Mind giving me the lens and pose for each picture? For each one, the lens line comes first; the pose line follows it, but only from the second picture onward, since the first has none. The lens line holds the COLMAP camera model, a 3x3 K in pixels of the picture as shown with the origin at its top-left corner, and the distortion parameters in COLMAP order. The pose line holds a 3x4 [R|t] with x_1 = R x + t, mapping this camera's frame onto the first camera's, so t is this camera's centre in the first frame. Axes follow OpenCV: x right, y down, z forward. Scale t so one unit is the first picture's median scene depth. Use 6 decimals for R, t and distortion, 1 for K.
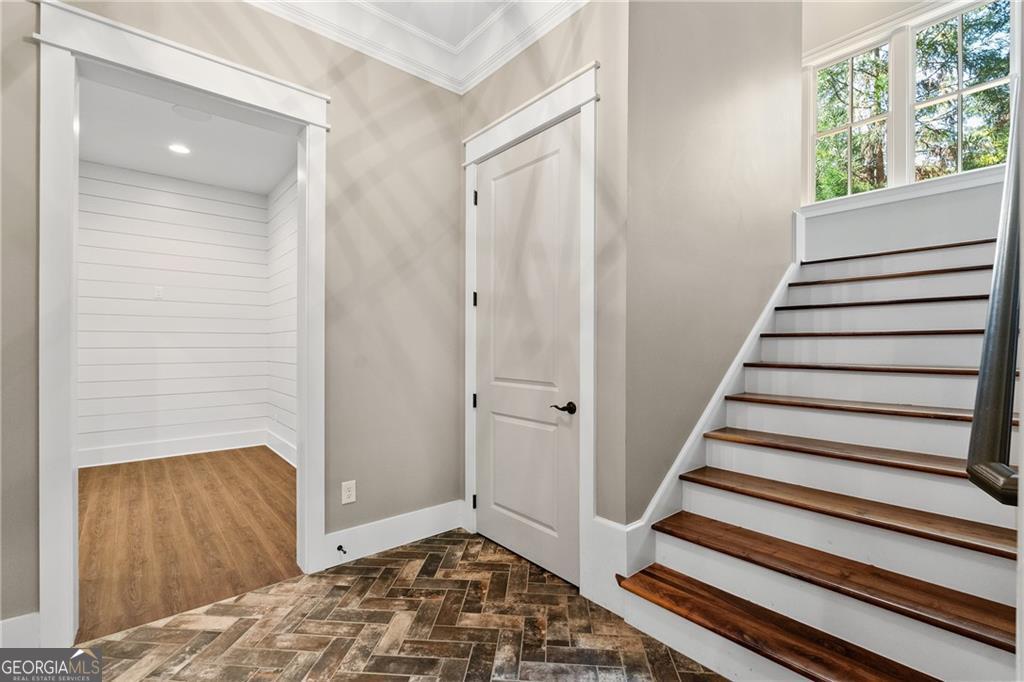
lens RADIAL K [[457.1, 0, 512.1], [0, 457.1, 343.1], [0, 0, 1]] dist [-0.000004, -0.000007]
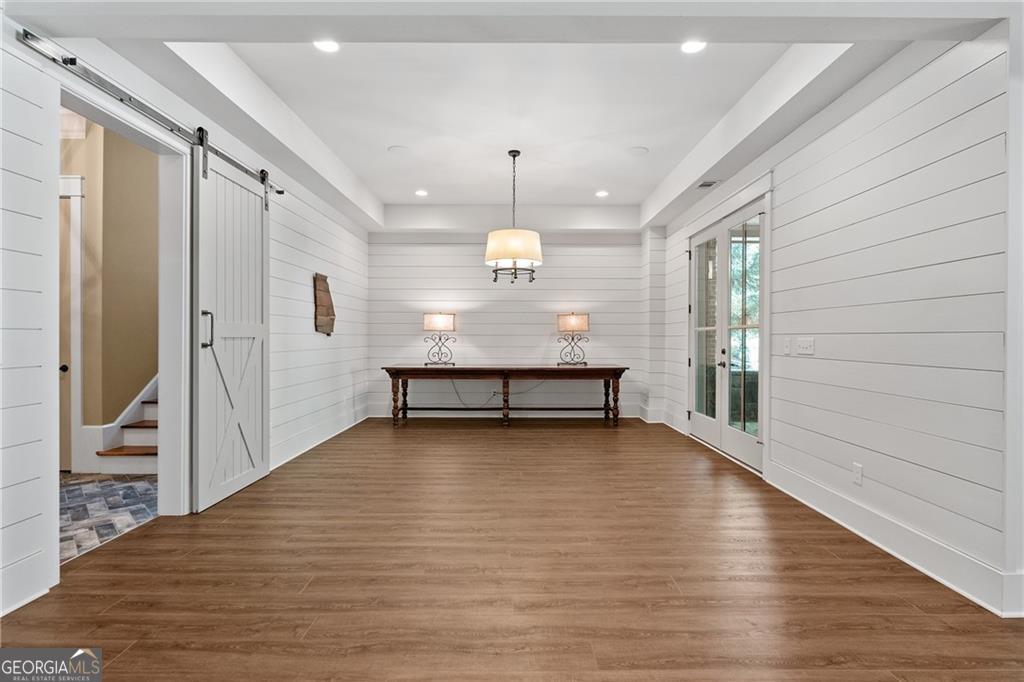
lens RADIAL K [[499.9, 0, 505.3], [0, 499.9, 339.7], [0, 0, 1]] dist [0.004889, 0.000124]
pose [[0.647370, -0.004453, 0.762163, -0.248647], [-0.003666, 0.999953, 0.008956, 0.010232], [-0.762167, -0.008592, 0.647323, -1.571863]]
